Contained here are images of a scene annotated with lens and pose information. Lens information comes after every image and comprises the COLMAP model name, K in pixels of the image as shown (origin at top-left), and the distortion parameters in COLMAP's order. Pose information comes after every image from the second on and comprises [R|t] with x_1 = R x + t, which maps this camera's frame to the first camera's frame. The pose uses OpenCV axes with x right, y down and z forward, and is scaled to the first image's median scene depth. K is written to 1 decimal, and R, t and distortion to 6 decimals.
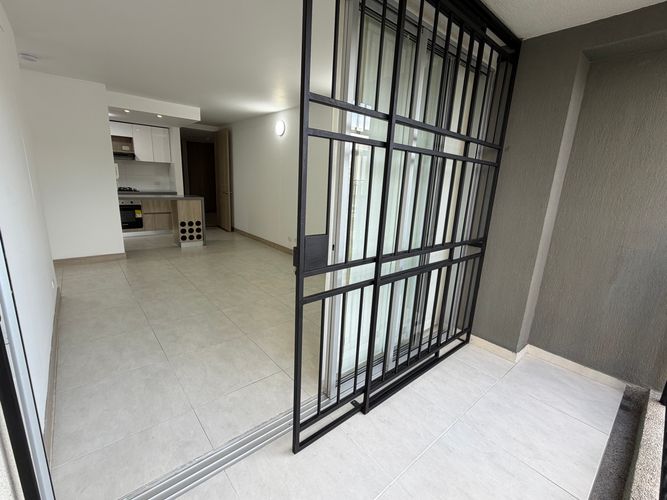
lens RADIAL K [[299.2, 0, 333.5], [0, 299.2, 250.0], [0, 0, 1]] dist [0.000801, 0.000062]
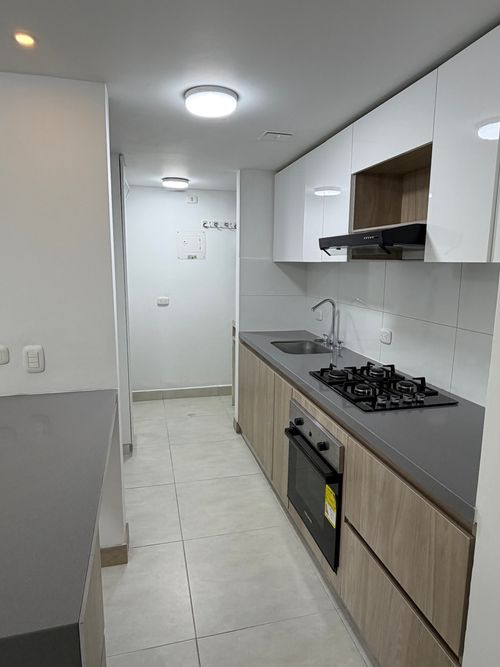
lens RADIAL K [[418.7, 0, 250.0], [0, 418.7, 333.5], [0, 0, 1]] dist [0.001390, 0.000538]
pose [[-0.442283, 0.093195, -0.892021, -0.472455], [-0.238050, 0.946715, 0.216939, -0.370834], [0.864707, 0.308294, -0.396531, 1.327541]]
